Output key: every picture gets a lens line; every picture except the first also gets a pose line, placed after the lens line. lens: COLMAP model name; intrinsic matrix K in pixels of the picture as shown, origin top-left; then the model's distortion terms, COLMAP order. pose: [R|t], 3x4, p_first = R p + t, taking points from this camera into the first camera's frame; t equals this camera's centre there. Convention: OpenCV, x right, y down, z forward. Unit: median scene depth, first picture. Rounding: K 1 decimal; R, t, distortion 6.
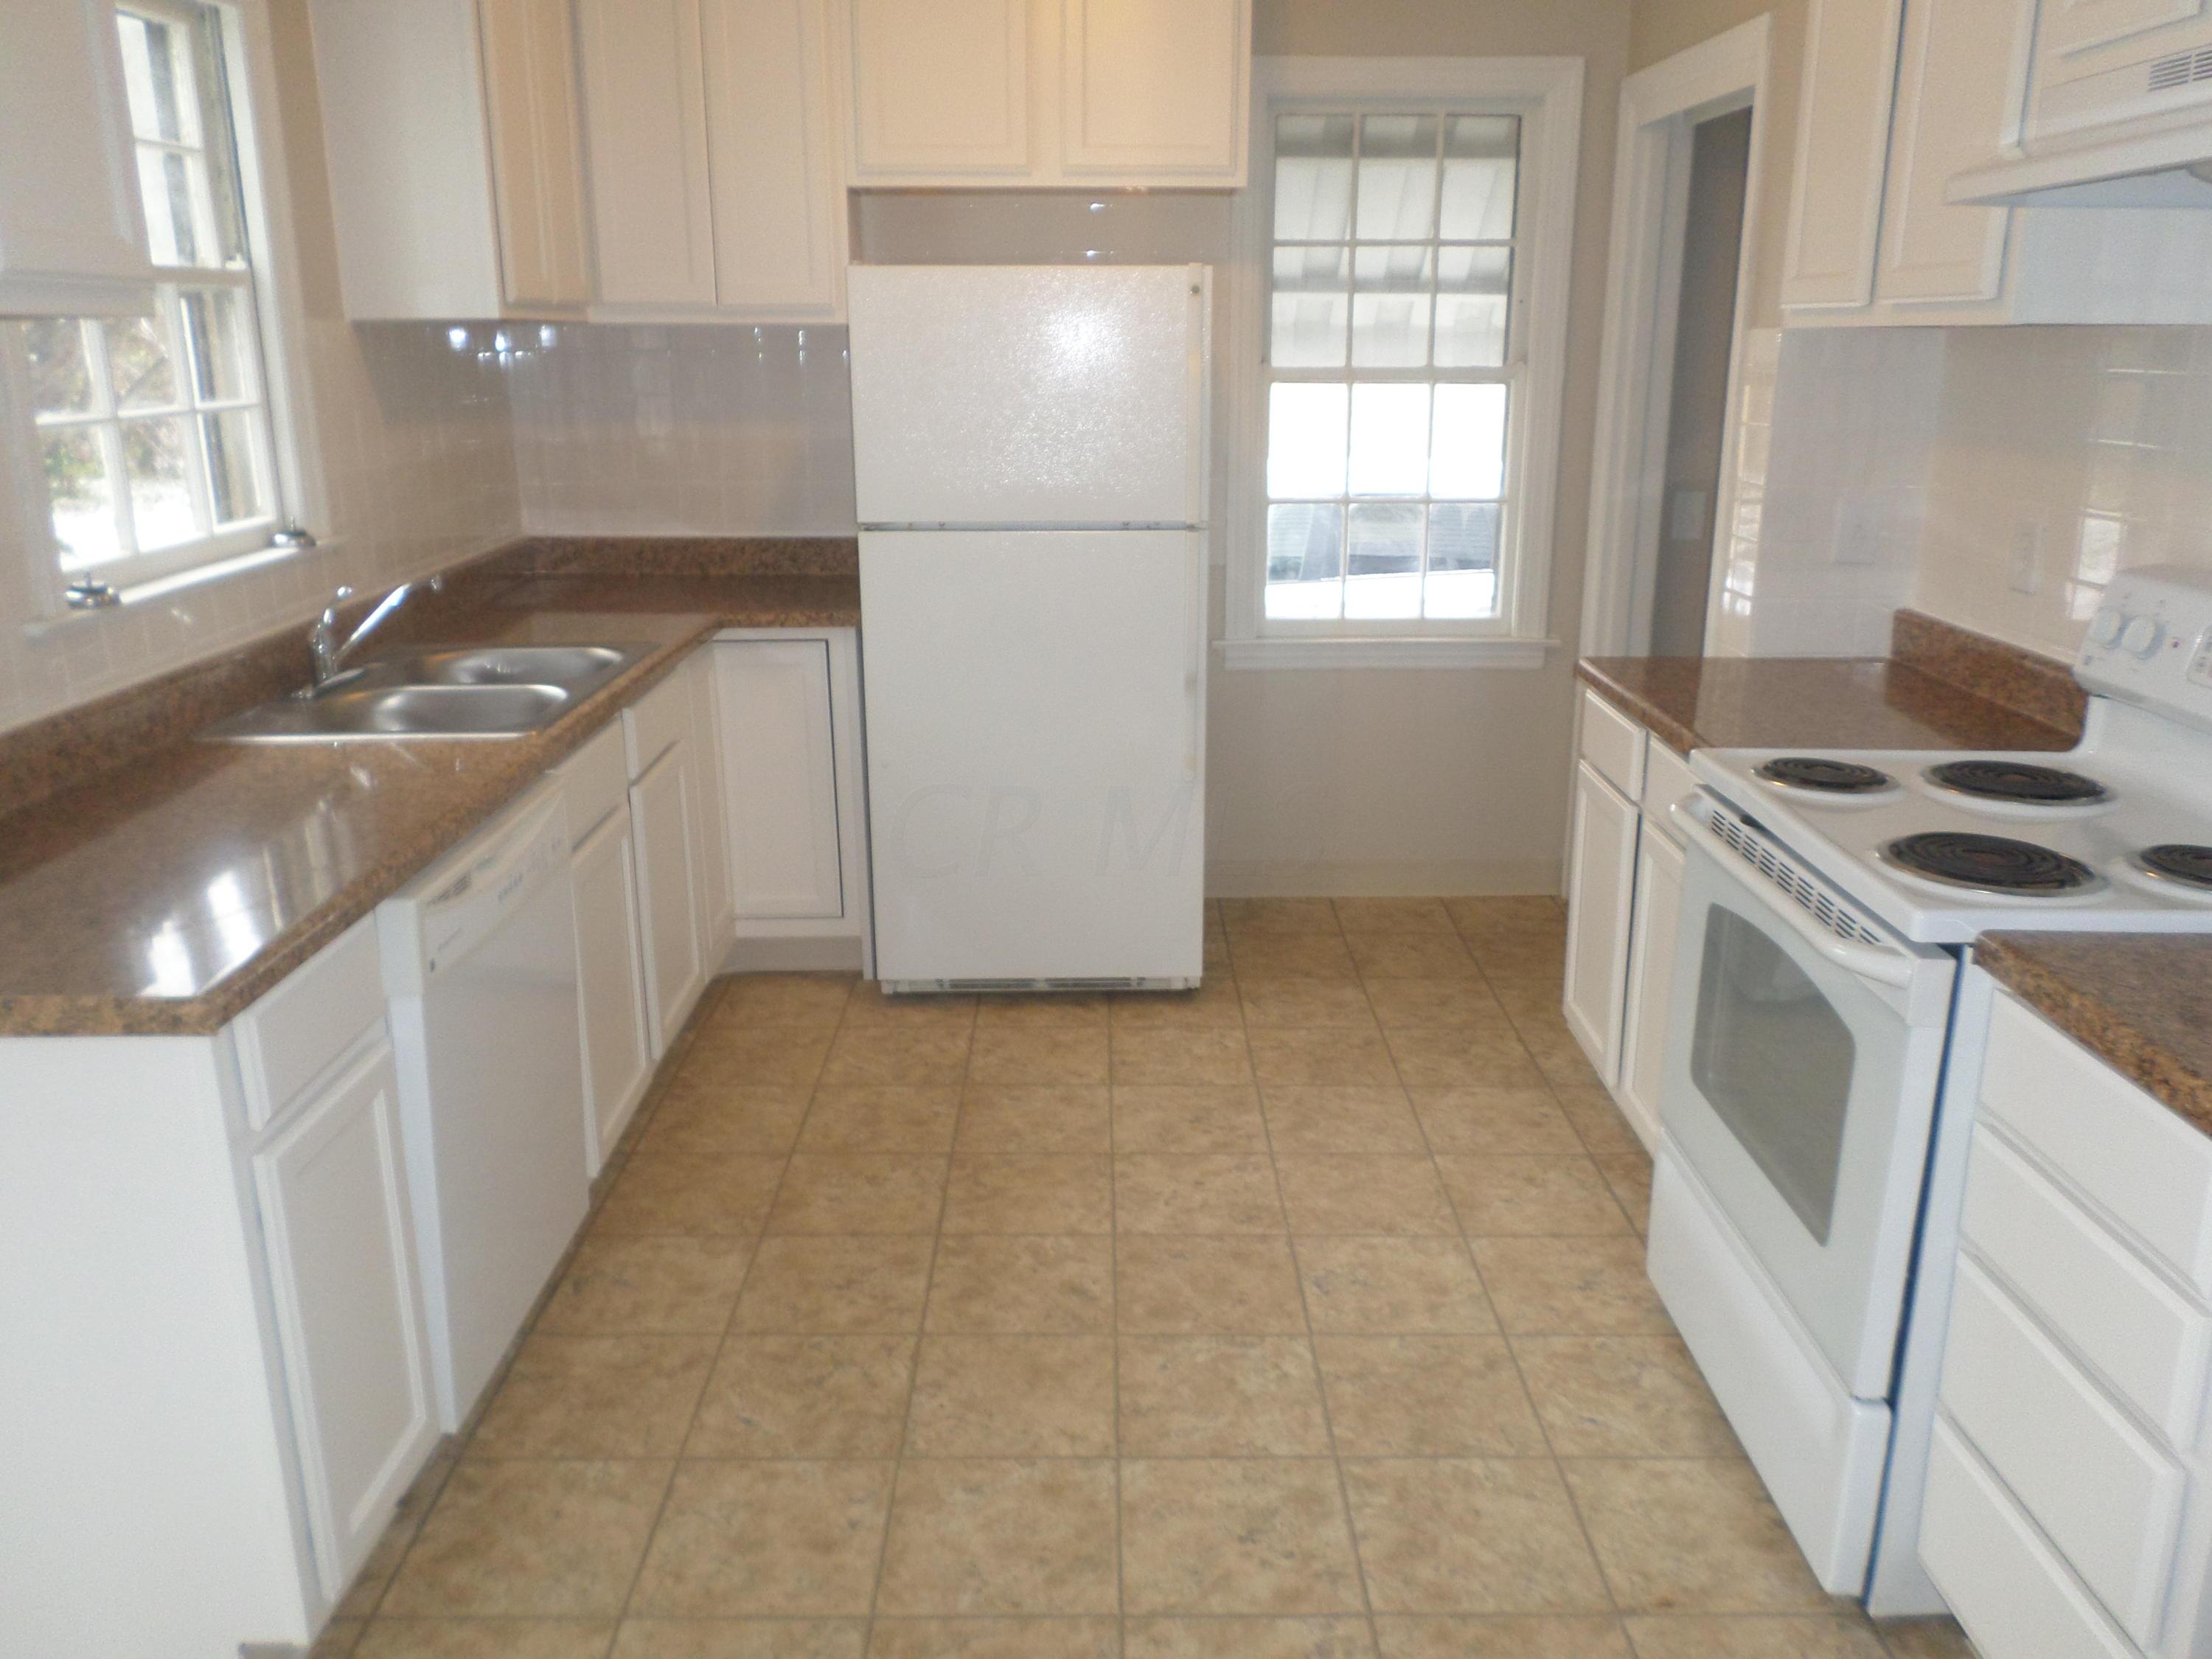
lens RADIAL K [[1718.4, 0, 1106.2], [0, 1718.4, 822.3], [0, 0, 1]] dist [0.008904, 0.001174]
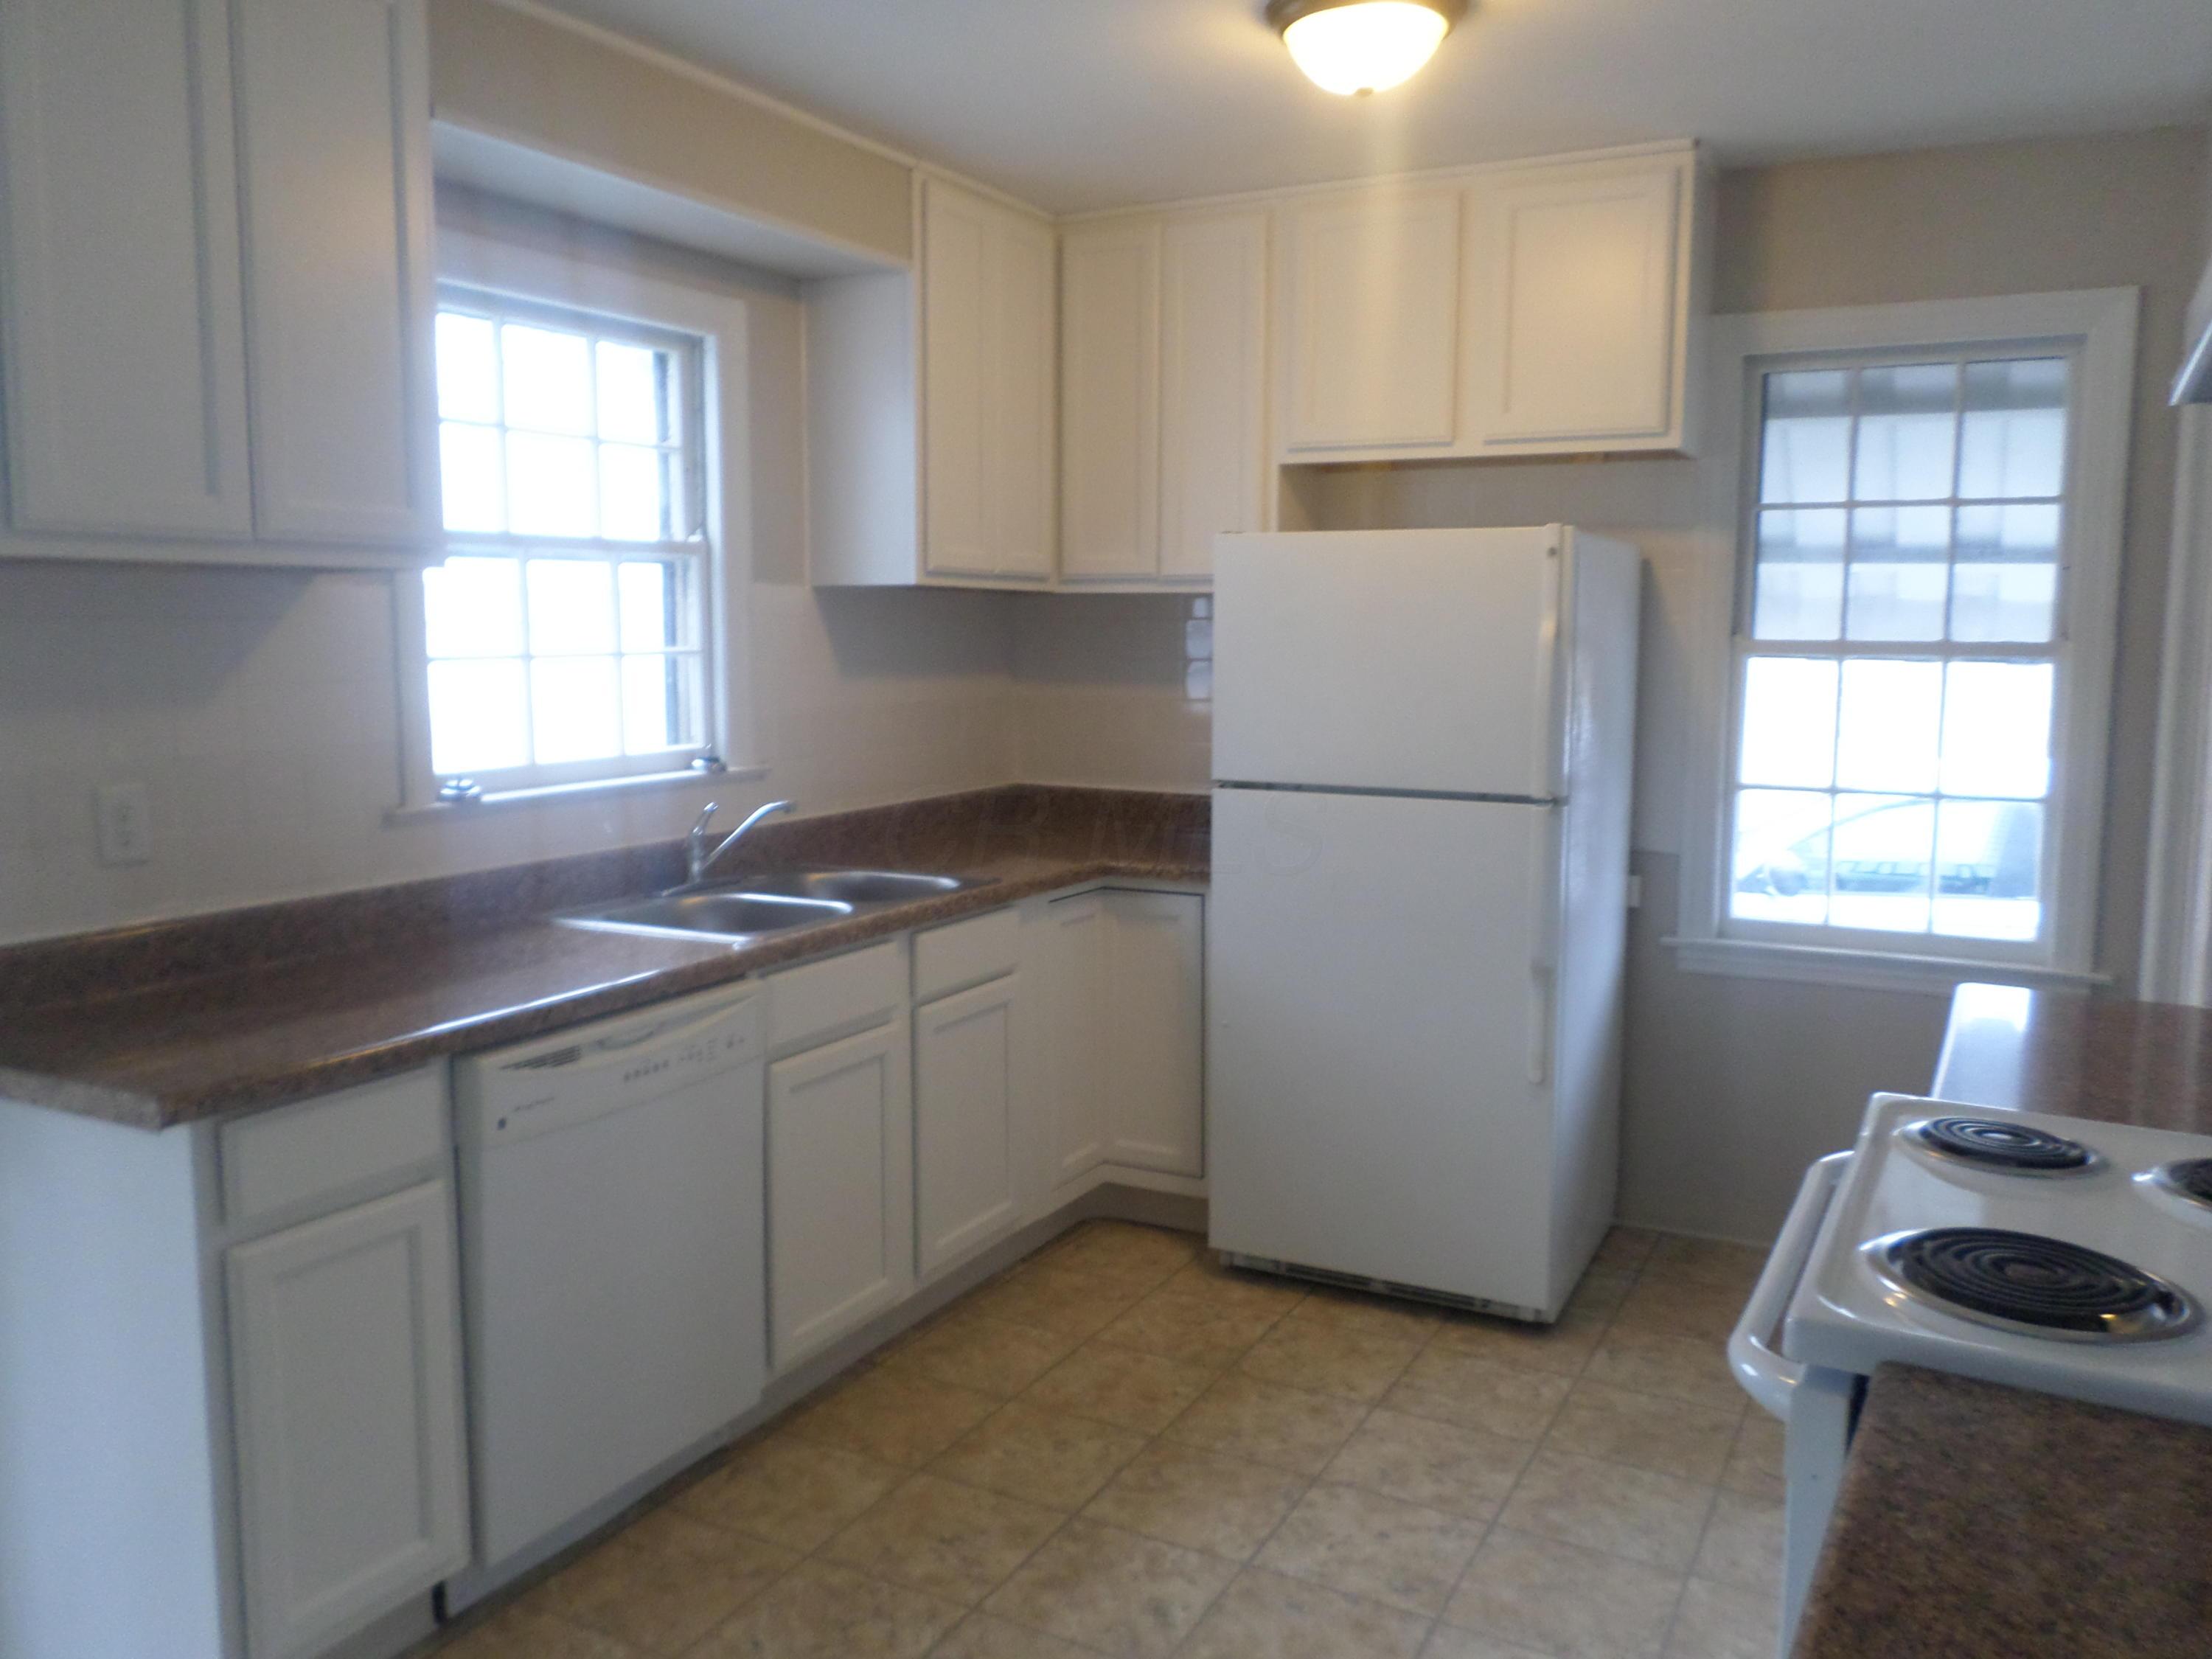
lens RADIAL K [[1718.4, 0, 1115.4], [0, 1718.4, 830.5], [0, 0, 1]] dist [0.008904, 0.001174]
pose [[0.881213, 0.064524, -0.468295, 0.291178], [-0.138063, 0.982578, -0.124414, -0.012151], [0.452108, 0.174289, 0.874769, 0.103448]]
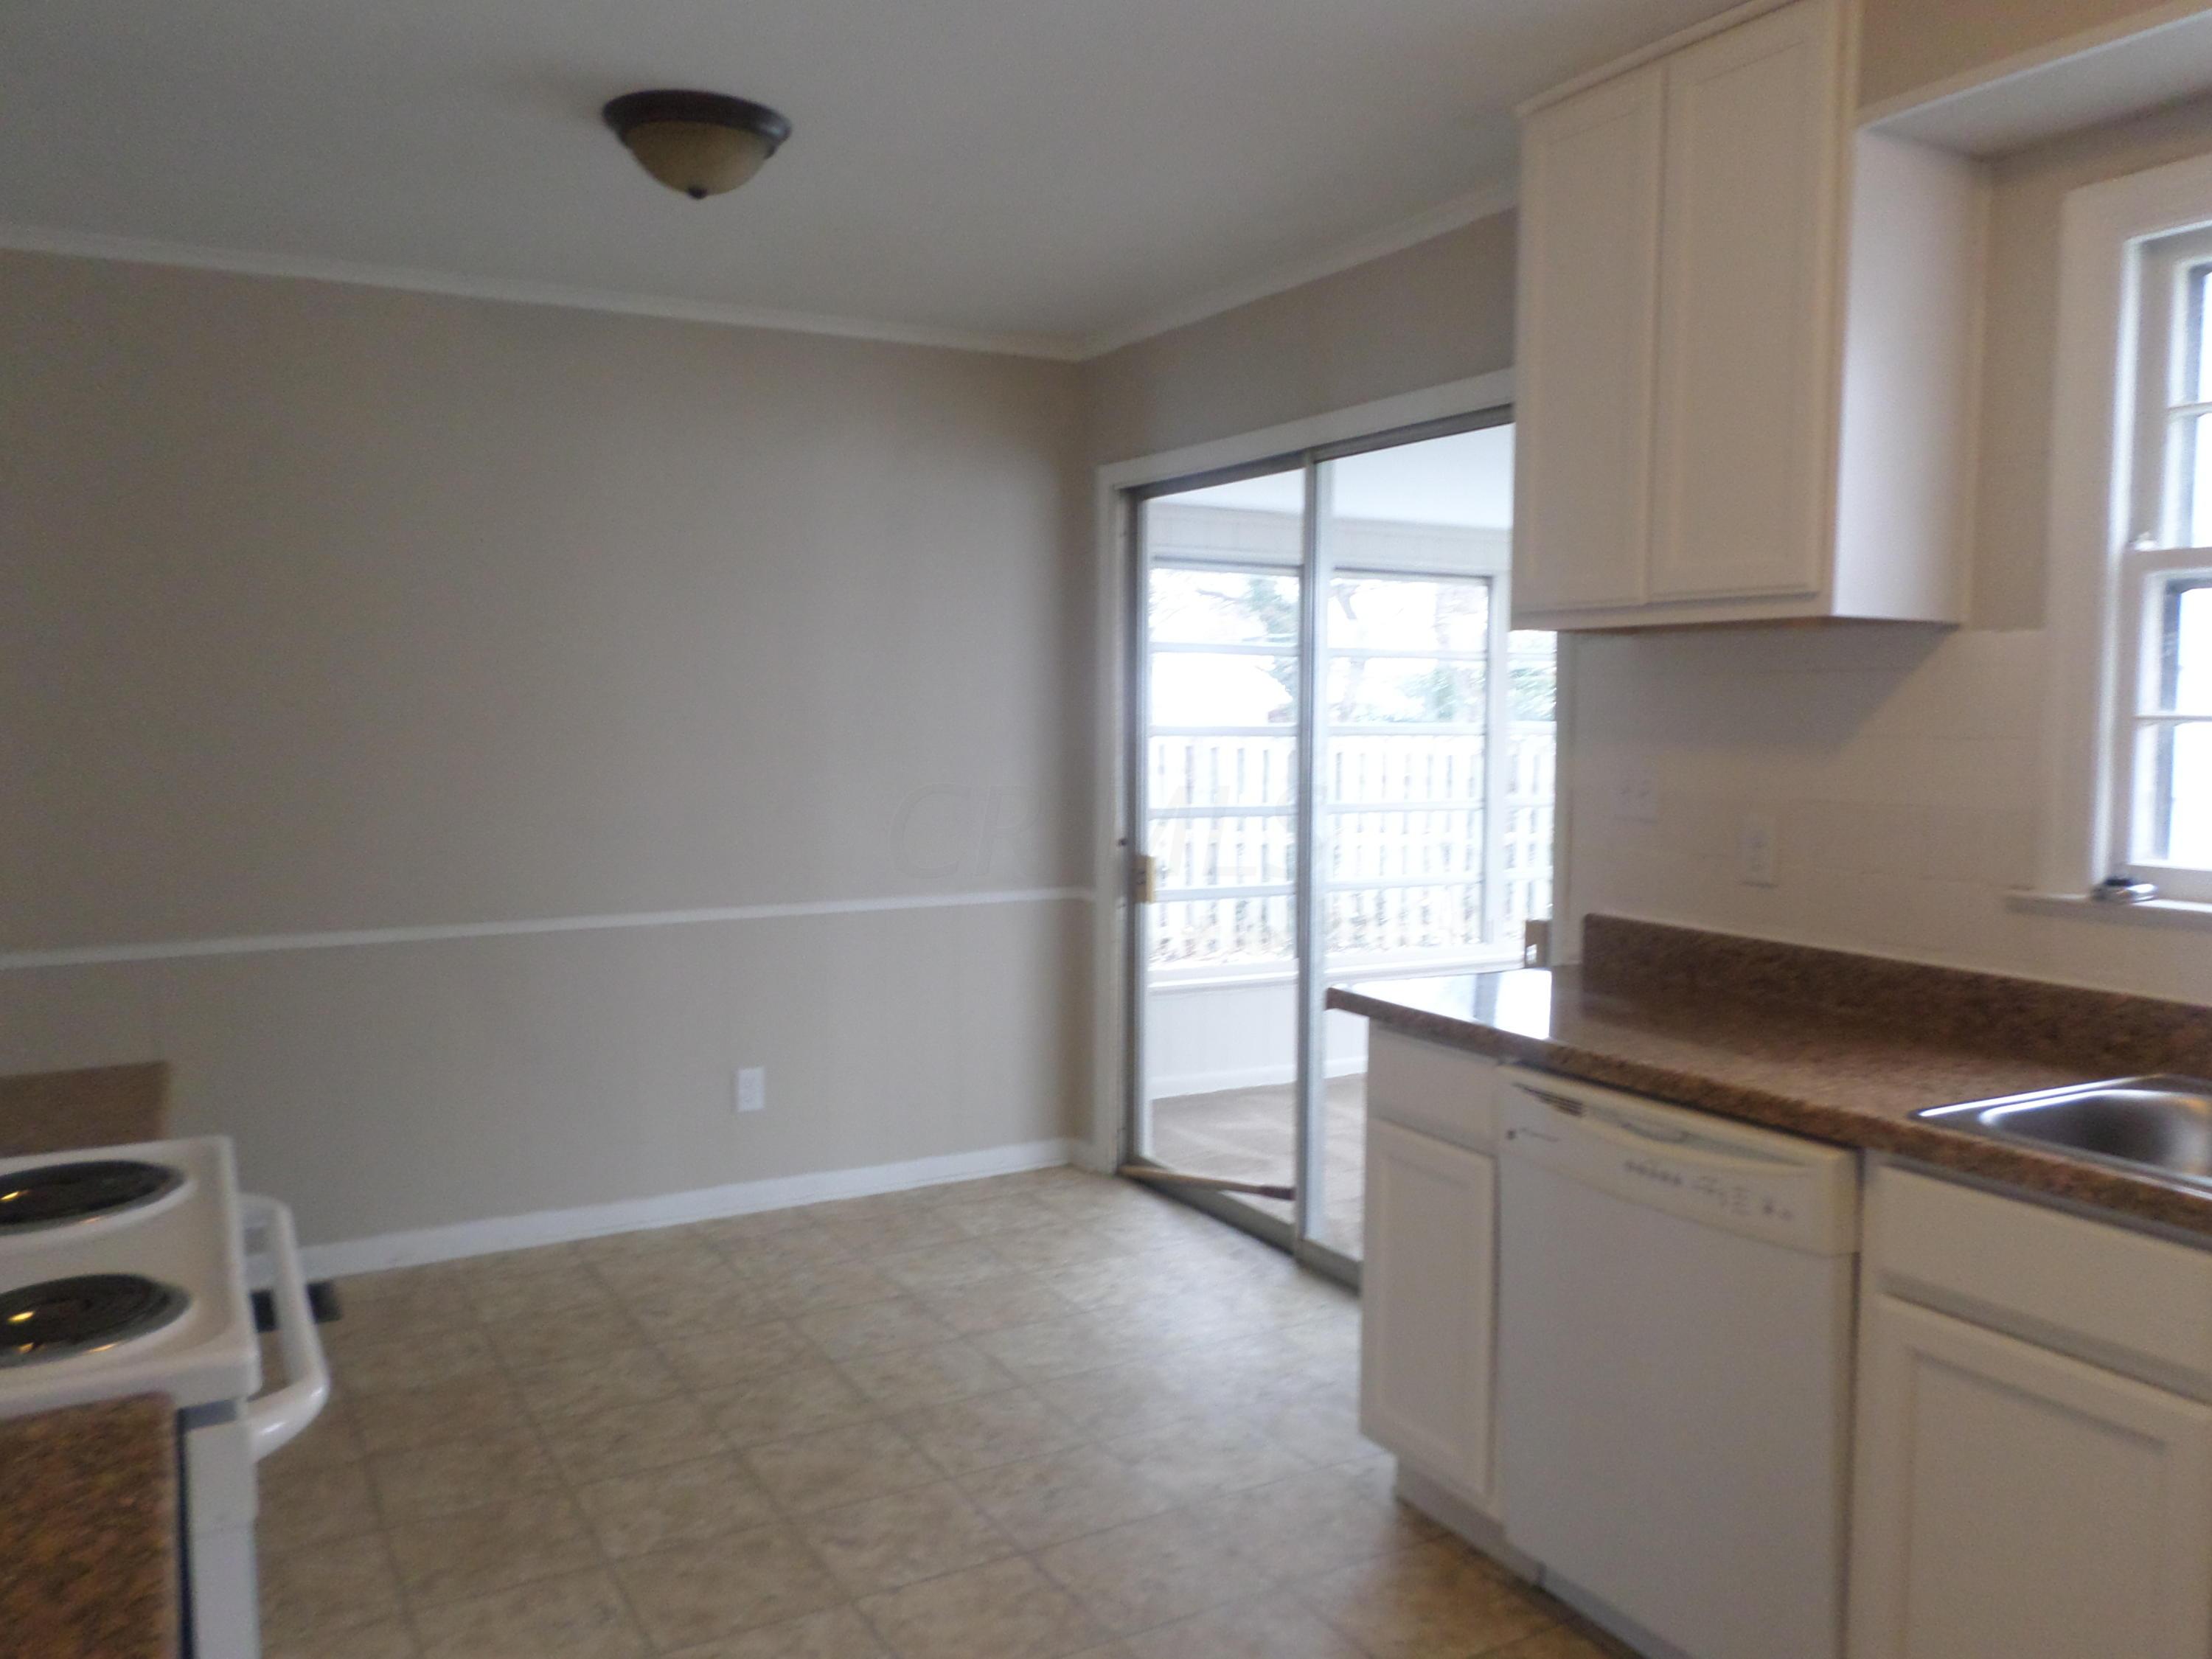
lens RADIAL K [[1718.4, 0, 1056.1], [0, 1718.4, 834.2], [0, 0, 1]] dist [0.008904, 0.001174]
pose [[-0.889033, 0.042414, -0.455875, 0.258703], [-0.119690, 0.939544, 0.320830, -0.373336], [0.441922, 0.339792, -0.830209, 1.424718]]
